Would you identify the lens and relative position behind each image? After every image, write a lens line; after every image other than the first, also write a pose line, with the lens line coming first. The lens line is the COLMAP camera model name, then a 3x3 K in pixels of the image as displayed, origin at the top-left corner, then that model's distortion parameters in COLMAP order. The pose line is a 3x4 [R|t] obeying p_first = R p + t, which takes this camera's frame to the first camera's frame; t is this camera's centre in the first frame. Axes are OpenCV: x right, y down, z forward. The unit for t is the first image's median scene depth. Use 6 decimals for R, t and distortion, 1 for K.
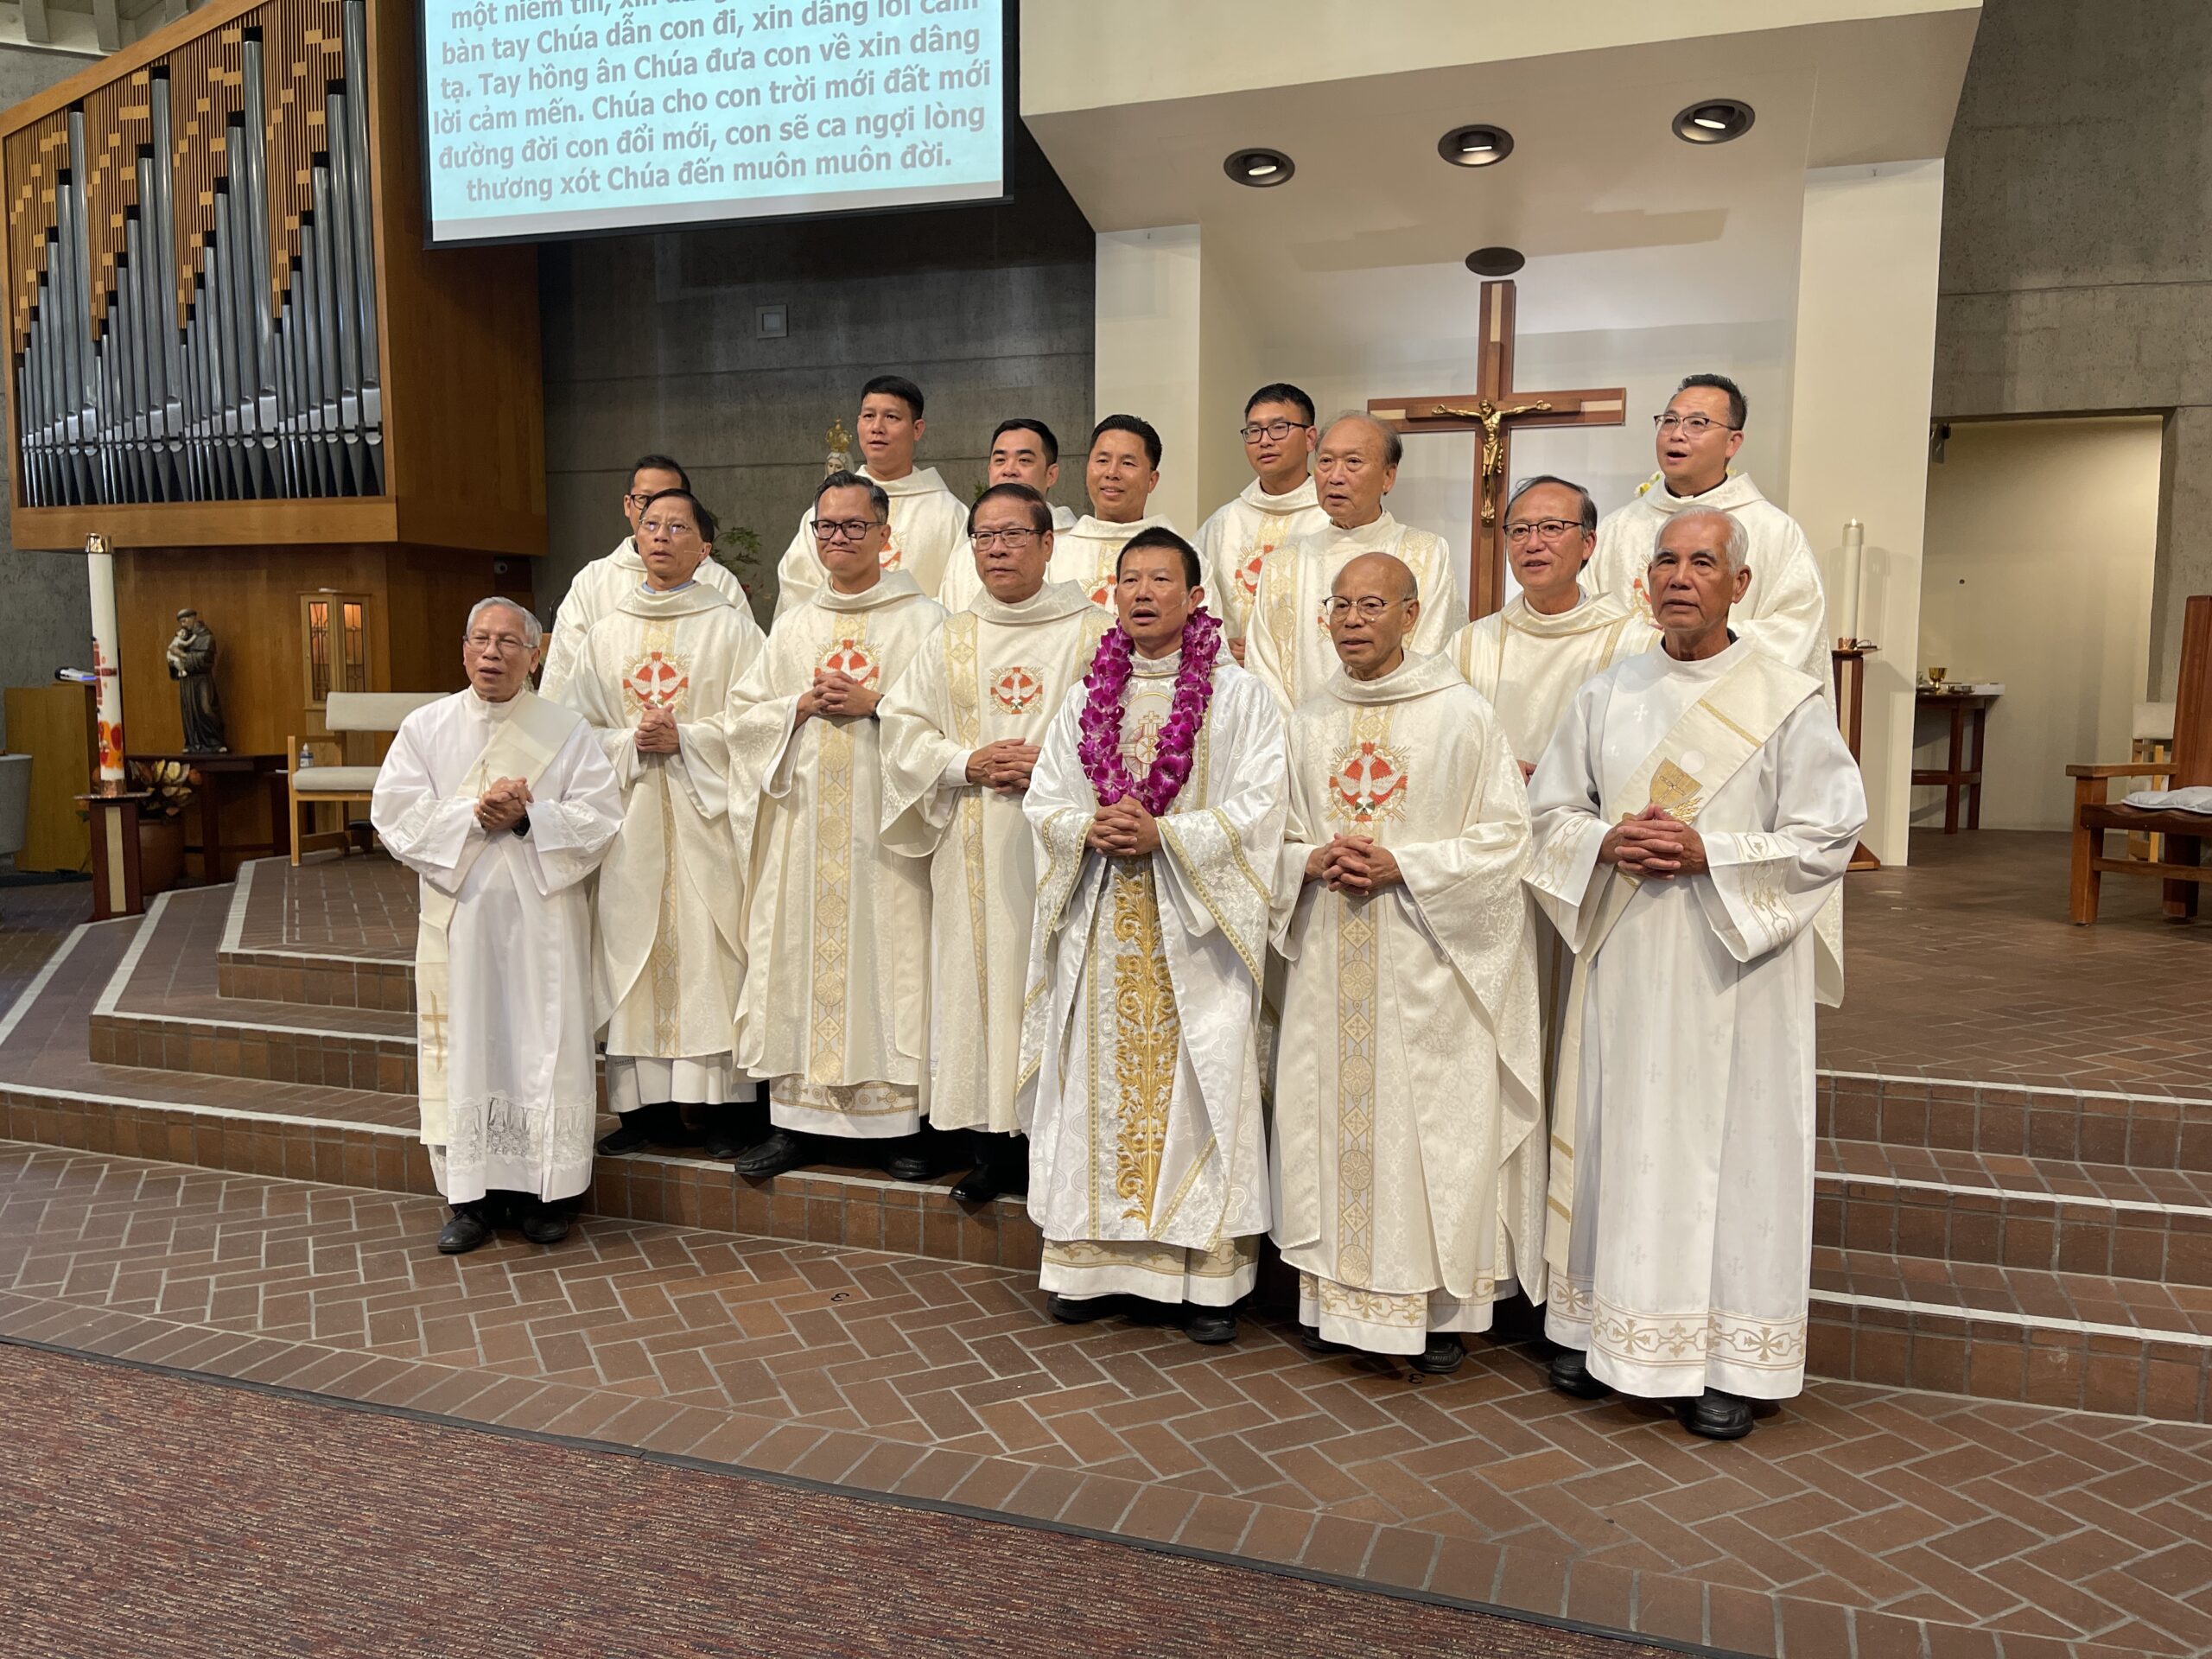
lens RADIAL K [[1662.7, 0, 1114.5], [0, 1662.7, 819.5], [0, 0, 1]] dist [0.073487, -0.095494]
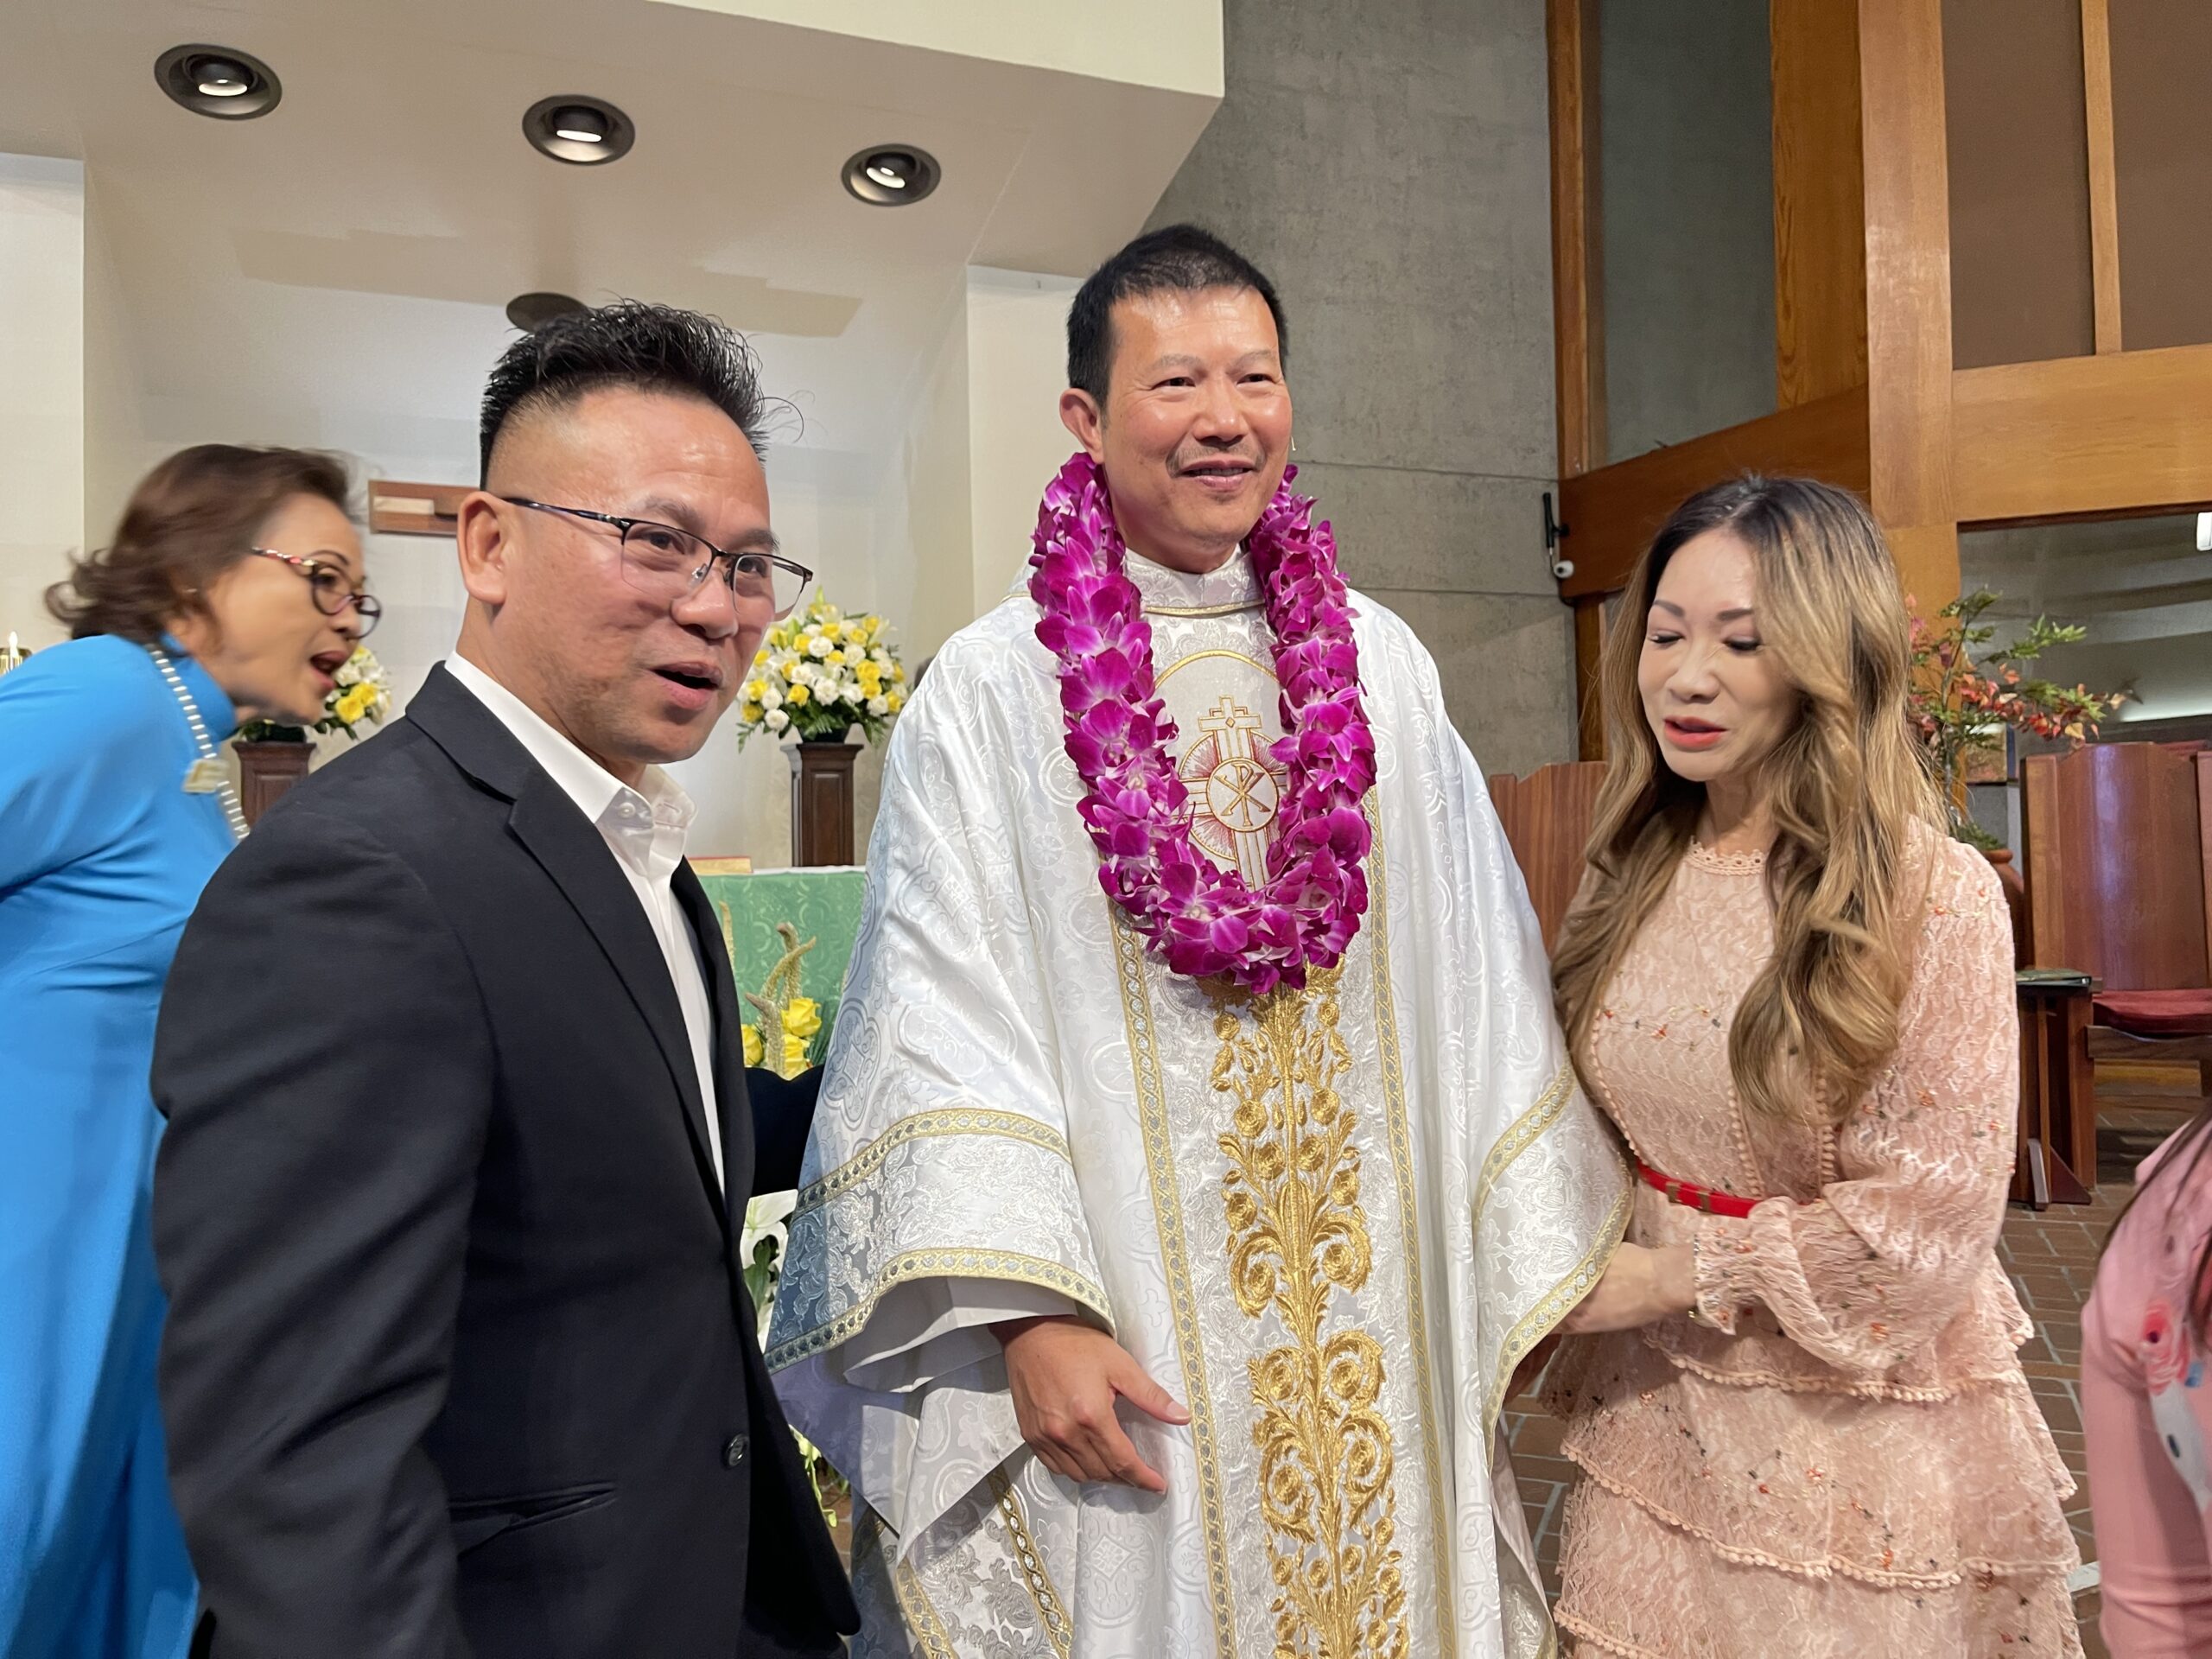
lens RADIAL K [[1662.7, 0, 1103.2], [0, 1662.7, 808.0], [0, 0, 1]] dist [0.073487, -0.095494]
pose [[0.752854, -0.004683, 0.658171, -0.087759], [0.089011, 0.991513, -0.094761, -0.037316], [-0.652141, 0.129926, 0.746881, 0.393949]]
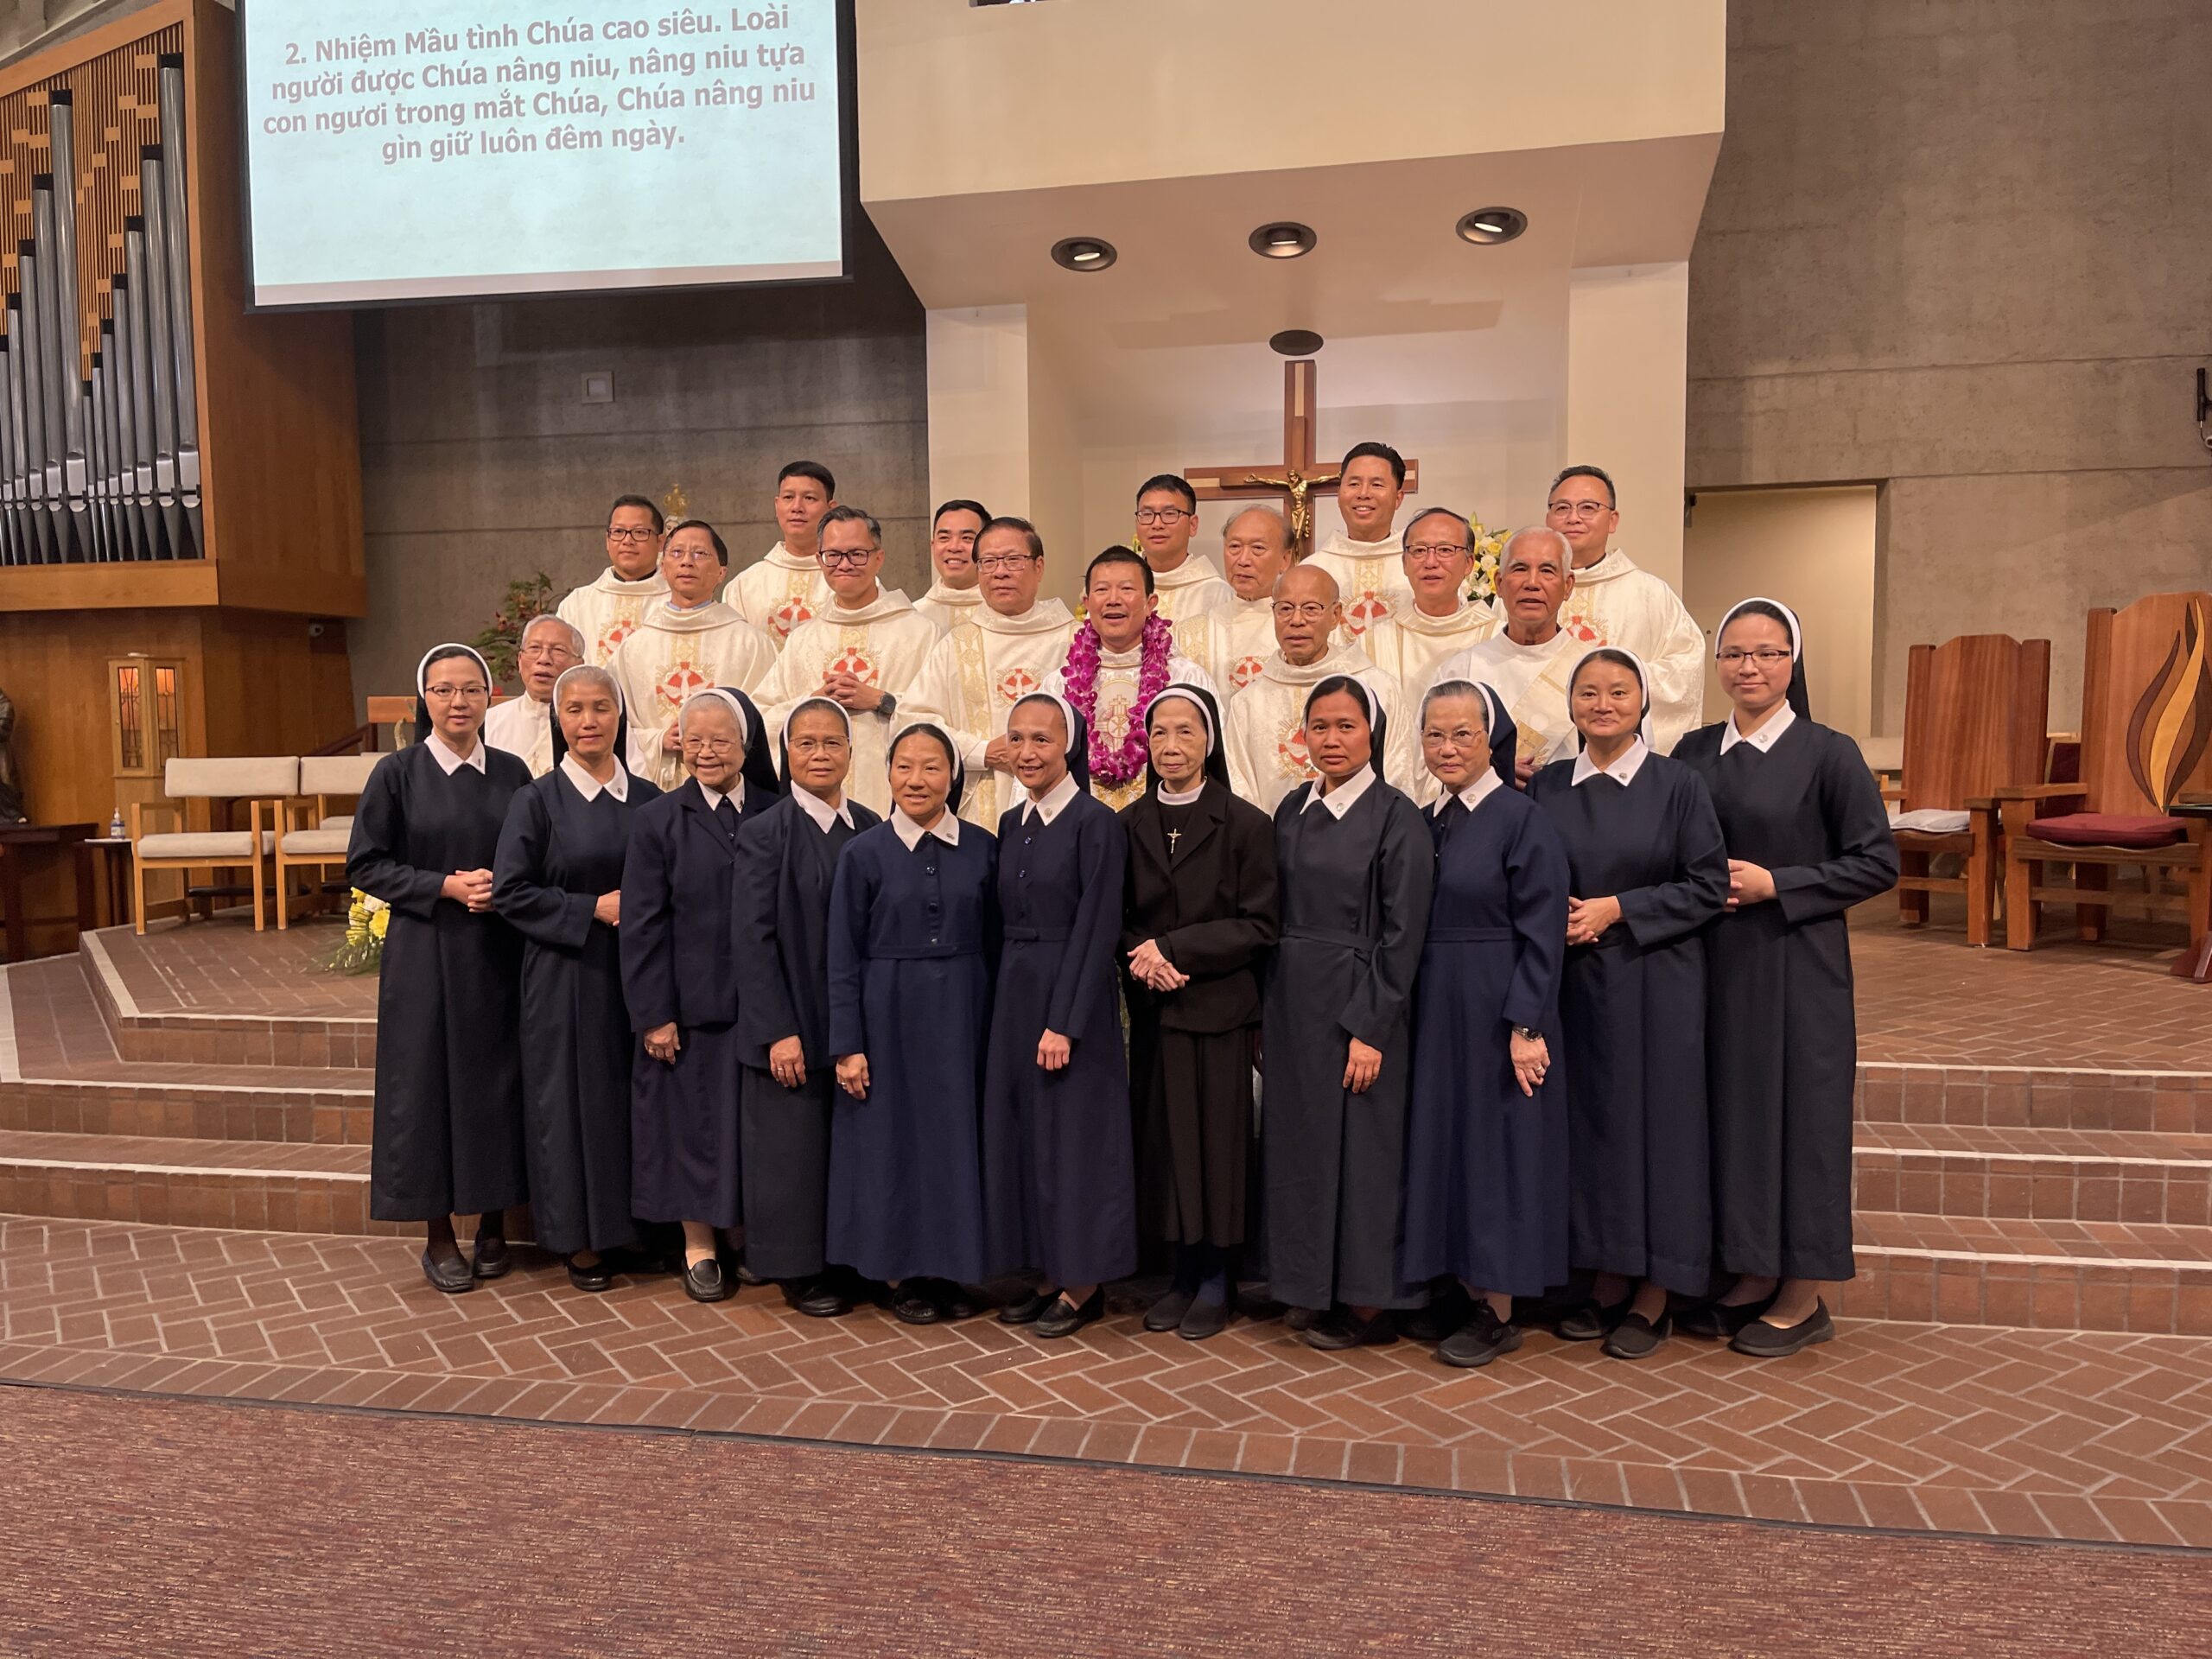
lens RADIAL K [[1662.7, 0, 1097.8], [0, 1662.7, 822.2], [0, 0, 1]] dist [0.073487, -0.095494]
pose [[0.991354, -0.023895, 0.129021, -0.057278], [0.027499, 0.999278, -0.026223, 0.003223], [-0.128301, 0.029544, 0.991295, -0.059038]]
